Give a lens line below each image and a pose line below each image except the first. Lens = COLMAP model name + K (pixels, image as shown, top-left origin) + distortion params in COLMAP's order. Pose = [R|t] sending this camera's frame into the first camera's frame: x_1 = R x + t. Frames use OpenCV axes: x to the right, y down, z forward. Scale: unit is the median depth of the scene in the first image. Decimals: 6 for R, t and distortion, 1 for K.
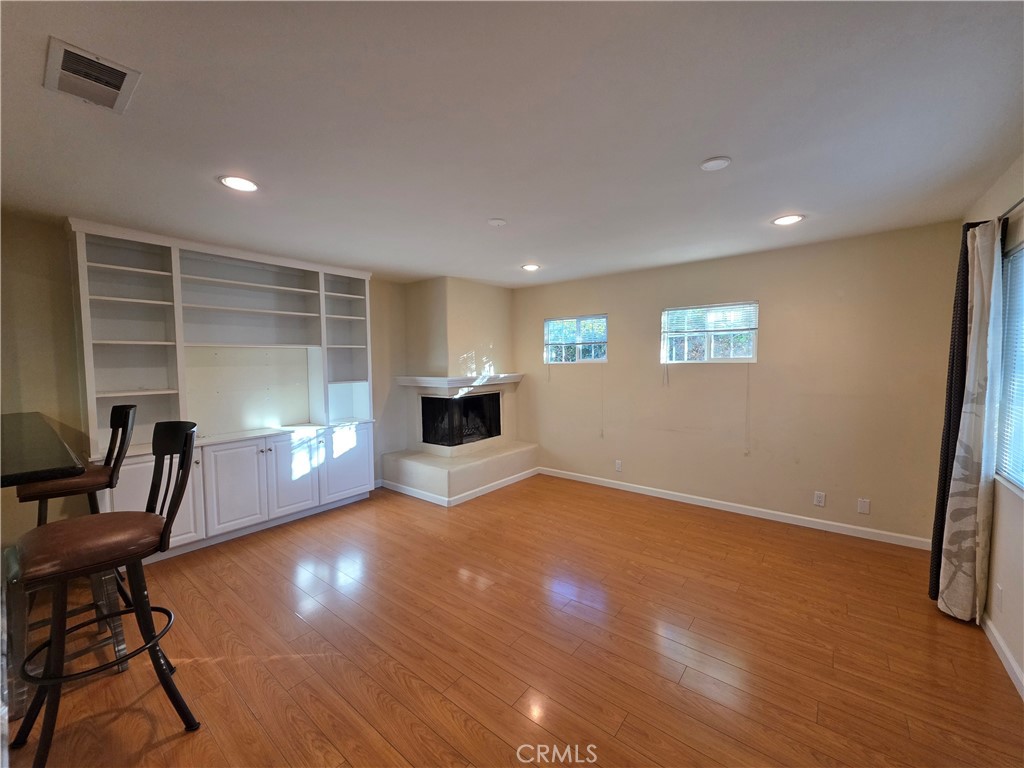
lens RADIAL K [[404.5, 0, 510.7], [0, 404.5, 384.1], [0, 0, 1]] dist [-0.000455, -0.000010]
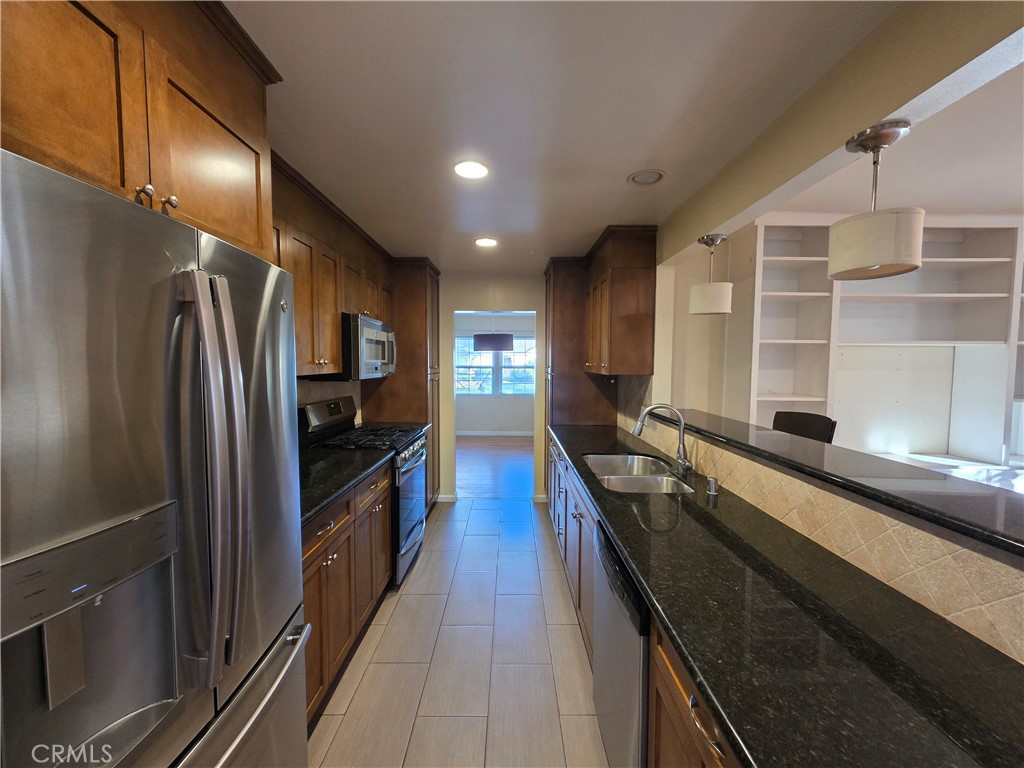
lens RADIAL K [[404.5, 0, 510.7], [0, 404.5, 384.1], [0, 0, 1]] dist [-0.000455, -0.000010]
pose [[0.634668, 0.054990, -0.770826, -0.515484], [-0.059324, 0.997989, 0.022351, 0.006119], [0.770505, 0.031543, 0.636653, -0.031088]]
